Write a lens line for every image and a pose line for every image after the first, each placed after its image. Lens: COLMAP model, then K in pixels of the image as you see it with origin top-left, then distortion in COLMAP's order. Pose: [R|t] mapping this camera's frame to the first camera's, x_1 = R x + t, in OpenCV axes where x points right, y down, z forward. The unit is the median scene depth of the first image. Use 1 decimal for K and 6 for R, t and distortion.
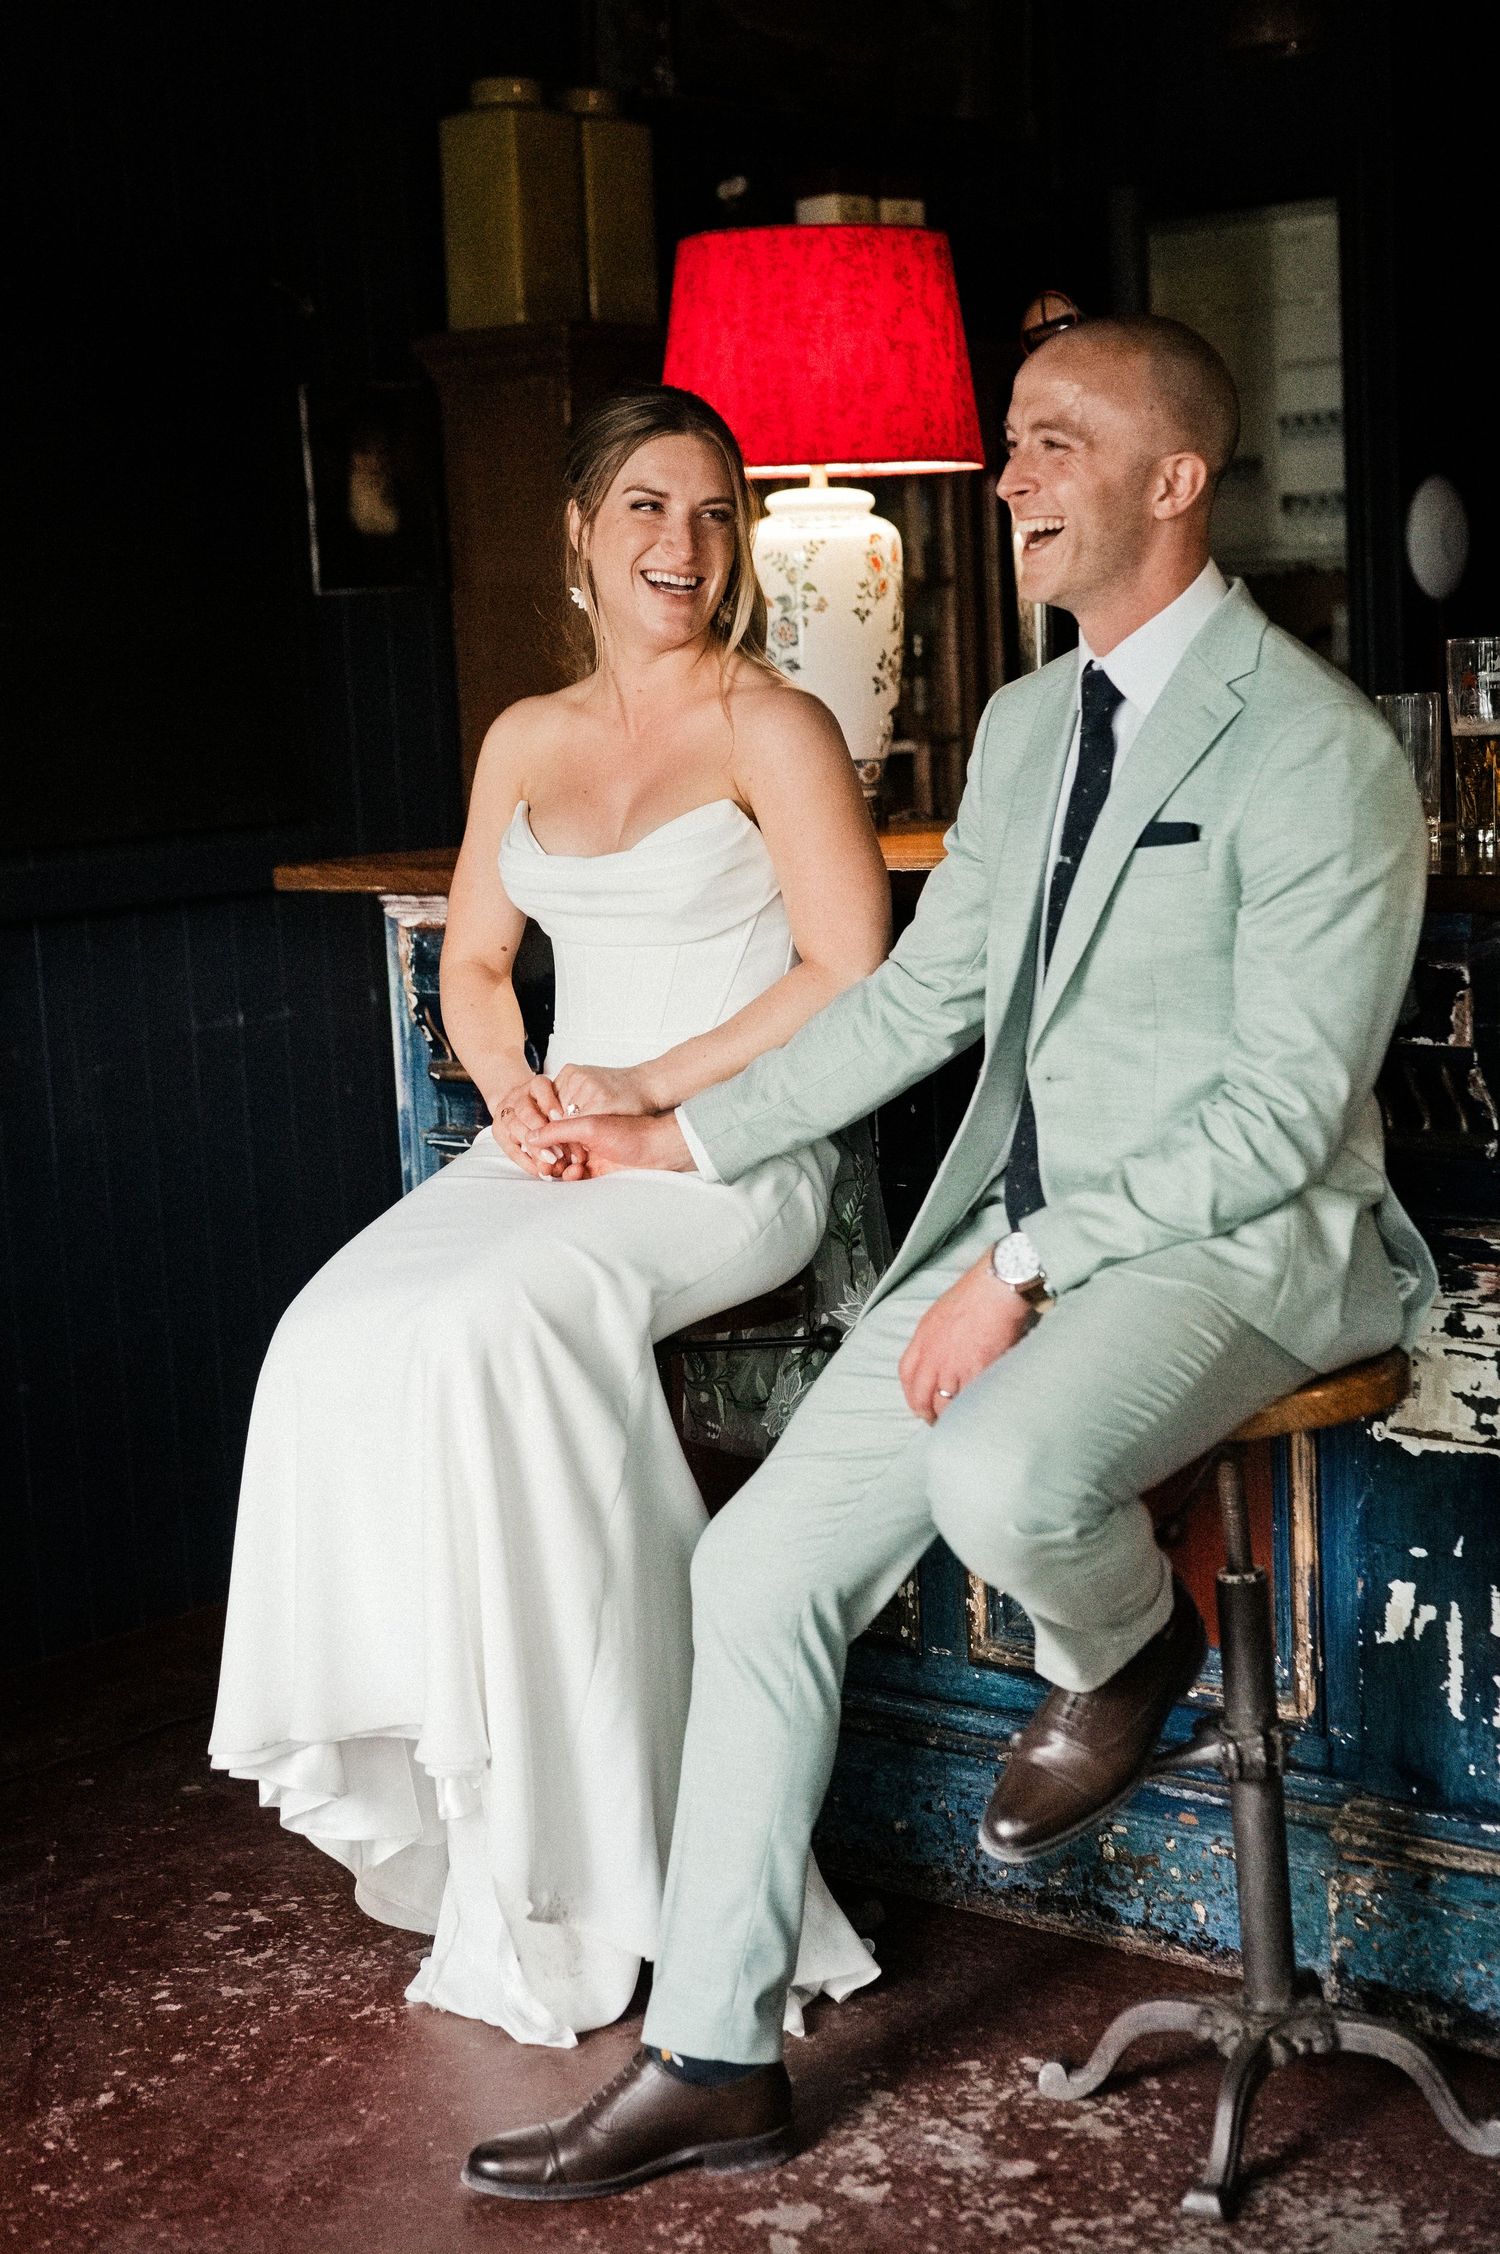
lens RADIAL K [[3543.4, 0, 750.0], [0, 3543.4, 1127.0], [0, 0, 1]] dist [0.007334, 0.118806]
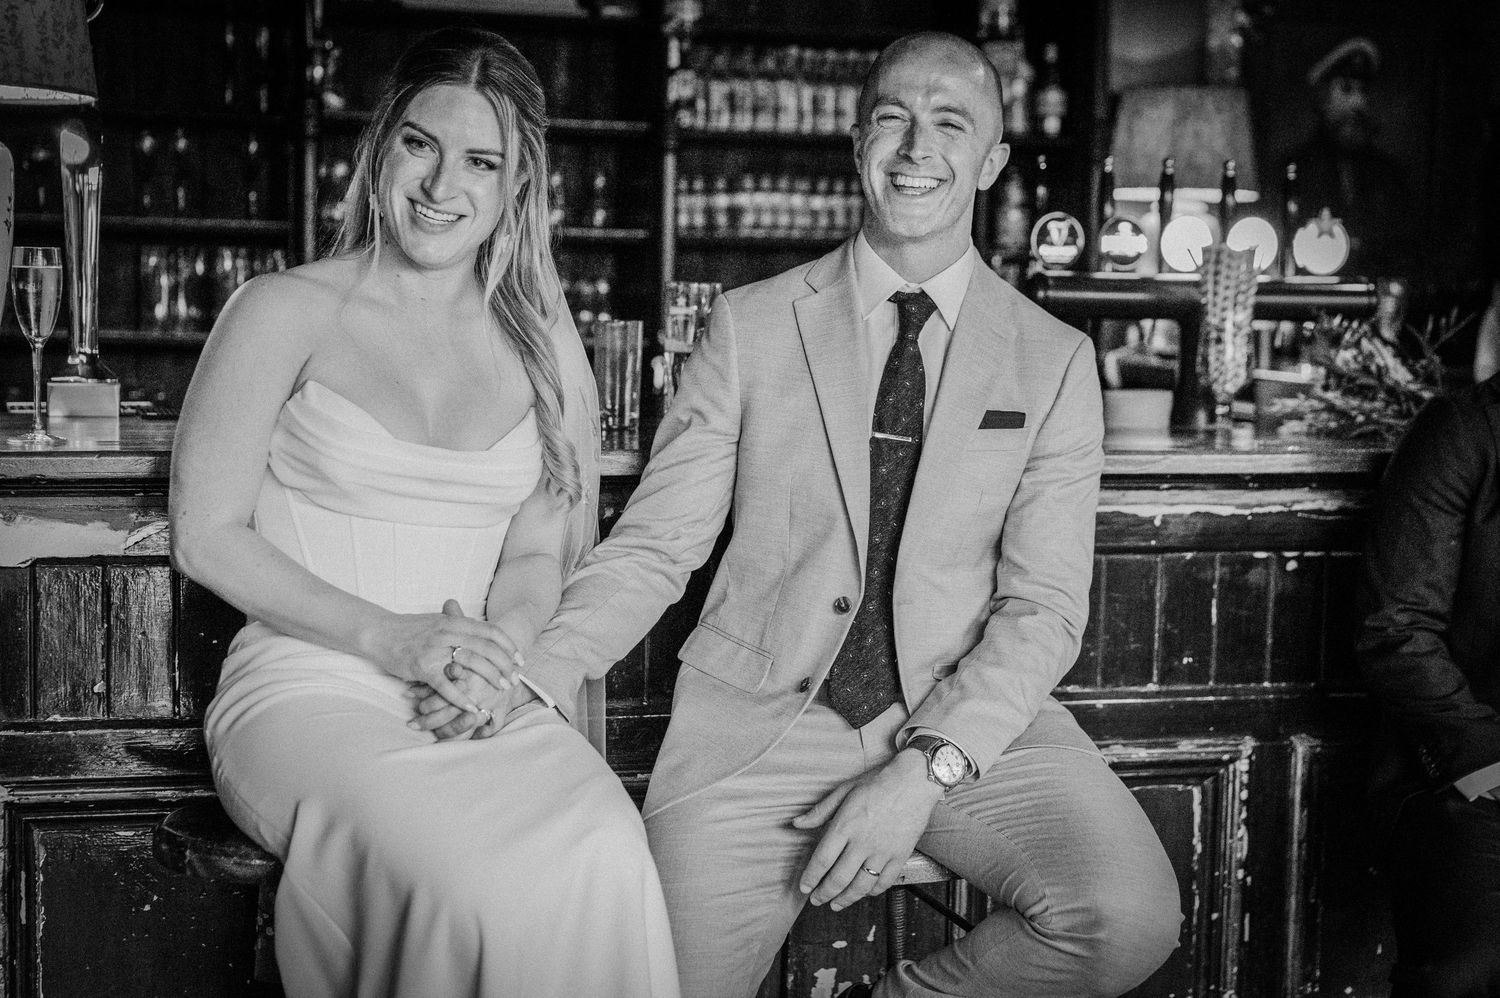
lens RADIAL K [[2428.1, 0, 750.0], [0, 2428.1, 499.0], [0, 0, 1]] dist [-0.006091, 0.087244]
pose [[0.532089, -0.019505, 0.846464, -0.505109], [0.069244, 0.997388, -0.020544, -0.028760], [-0.843852, 0.069544, 0.532050, 0.420979]]
